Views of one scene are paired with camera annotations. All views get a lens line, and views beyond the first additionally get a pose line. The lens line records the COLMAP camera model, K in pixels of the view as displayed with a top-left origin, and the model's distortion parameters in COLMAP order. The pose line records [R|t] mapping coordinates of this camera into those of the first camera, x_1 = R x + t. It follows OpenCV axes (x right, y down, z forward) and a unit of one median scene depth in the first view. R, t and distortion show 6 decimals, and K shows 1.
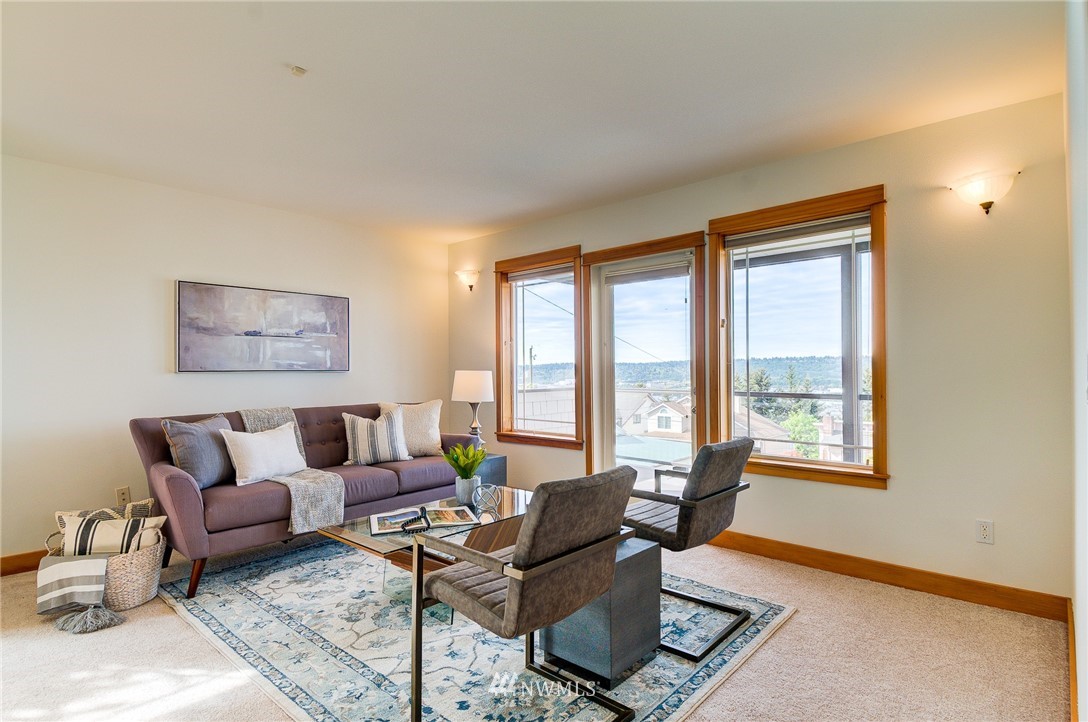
lens RADIAL K [[557.0, 0, 546.5], [0, 557.0, 369.3], [0, 0, 1]] dist [0.050562, -0.036981]
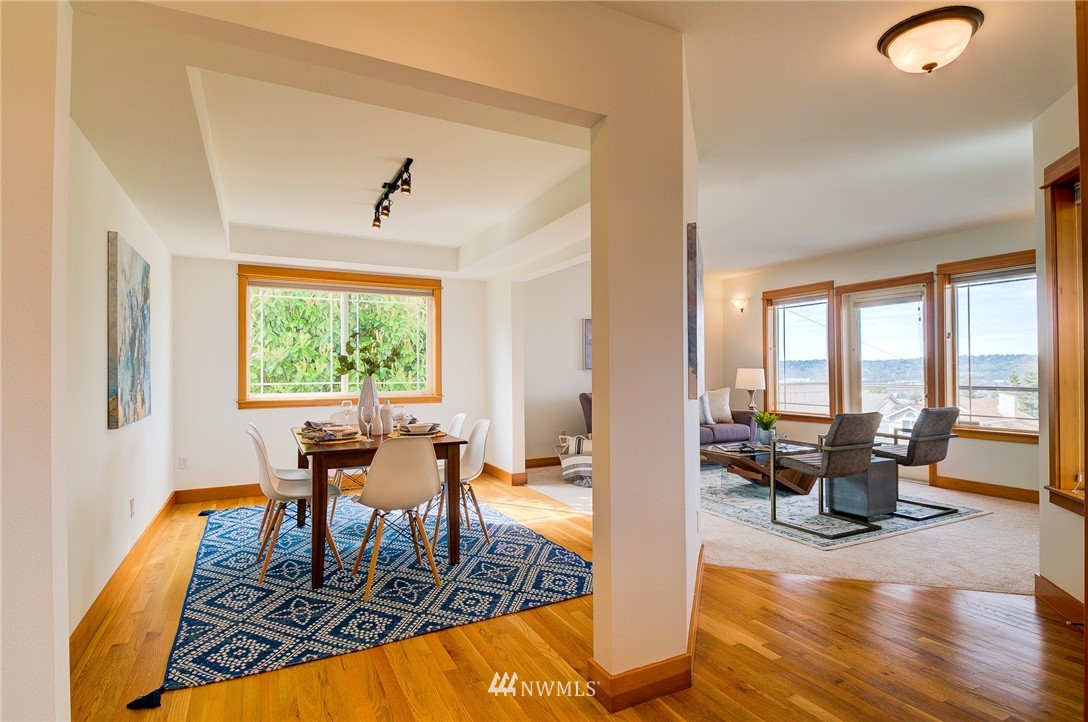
lens RADIAL K [[557.0, 0, 546.7], [0, 557.0, 366.0], [0, 0, 1]] dist [0.050562, -0.036981]
pose [[0.934046, -0.002242, -0.357146, -0.126021], [0.001261, 0.999995, -0.002982, -0.000614], [0.357151, 0.002335, 0.934044, -0.699396]]
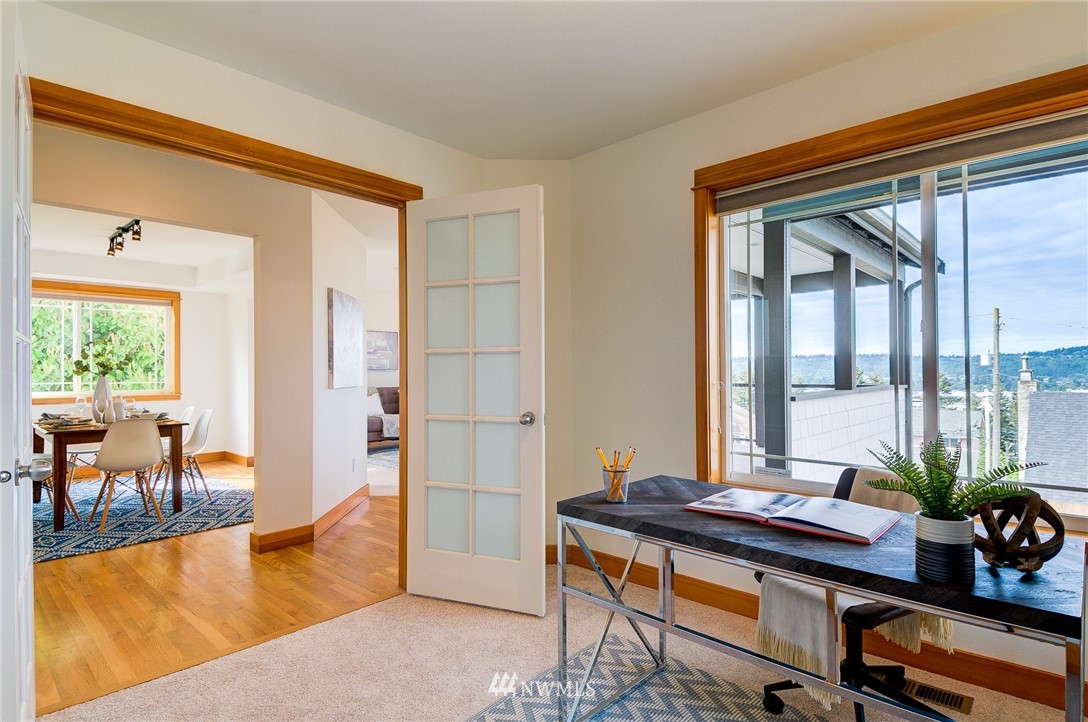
lens RADIAL K [[557.0, 0, 542.7], [0, 557.0, 366.5], [0, 0, 1]] dist [0.050562, -0.036981]
pose [[0.999885, 0.000368, -0.015180, 0.216305], [-0.000399, 0.999998, -0.001986, -0.006221], [0.015179, 0.001991, 0.999883, -1.122264]]
